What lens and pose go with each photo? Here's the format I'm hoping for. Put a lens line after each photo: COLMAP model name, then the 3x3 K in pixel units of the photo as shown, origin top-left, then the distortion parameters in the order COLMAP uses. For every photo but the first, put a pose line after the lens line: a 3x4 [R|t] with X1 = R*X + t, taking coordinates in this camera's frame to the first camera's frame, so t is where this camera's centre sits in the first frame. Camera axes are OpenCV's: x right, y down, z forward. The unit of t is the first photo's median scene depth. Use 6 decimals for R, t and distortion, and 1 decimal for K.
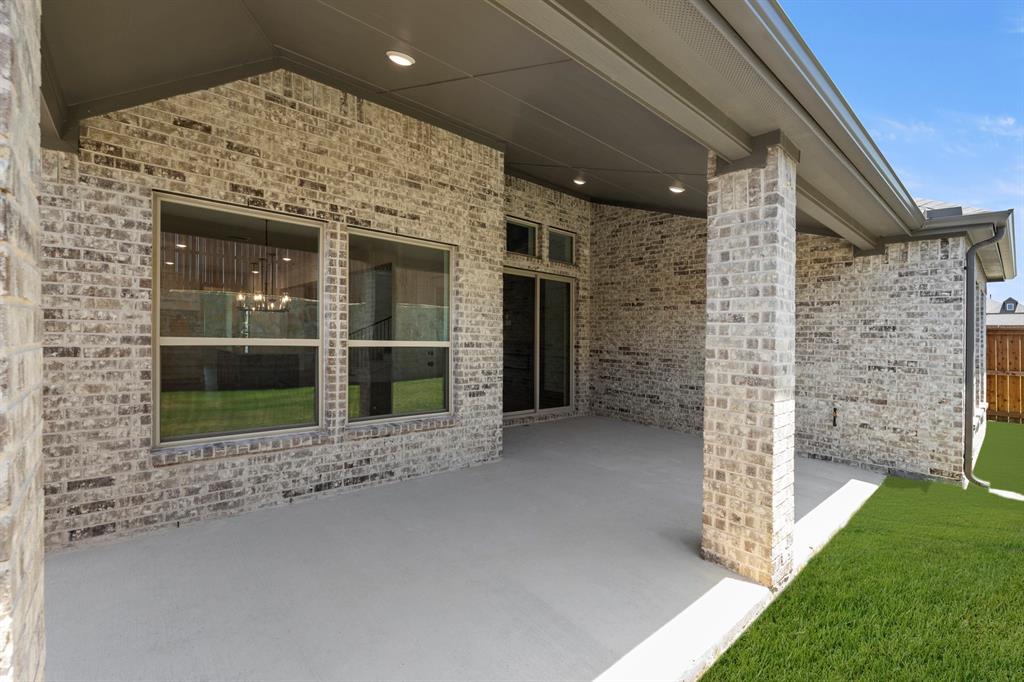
lens RADIAL K [[440.0, 0, 504.1], [0, 440.0, 349.5], [0, 0, 1]] dist [-0.001698, 0.000746]
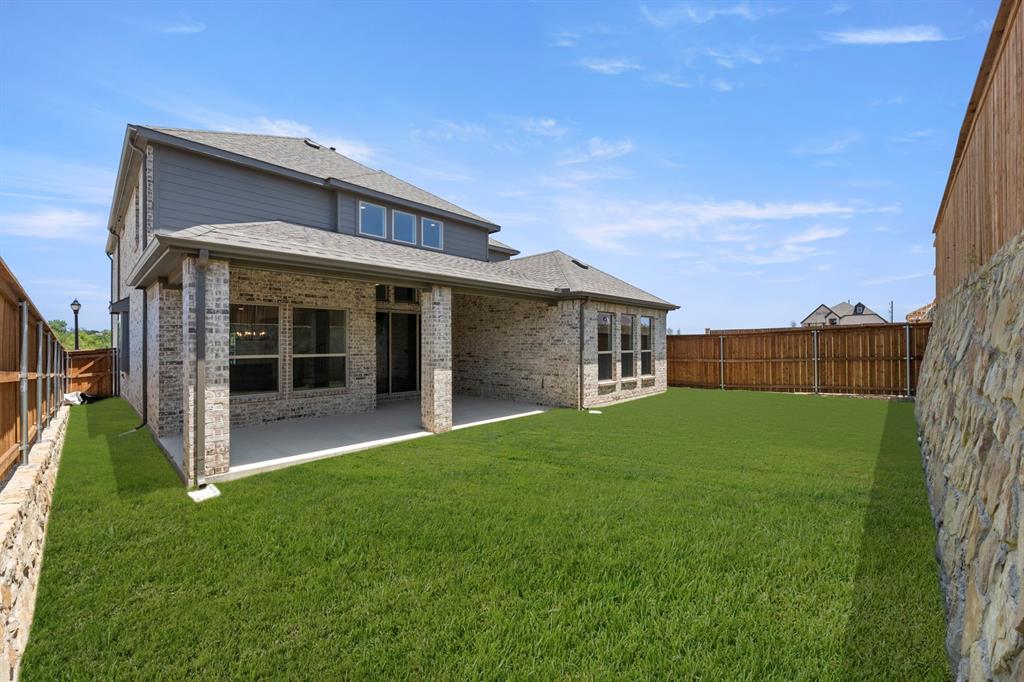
lens RADIAL K [[404.3, 0, 510.2], [0, 404.3, 336.4], [0, 0, 1]] dist [0.008445, 0.000226]
pose [[0.995715, -0.029034, 0.087797, 0.568969], [0.033254, 0.998341, -0.046995, 0.020392], [-0.086287, 0.049714, 0.995029, -1.154001]]
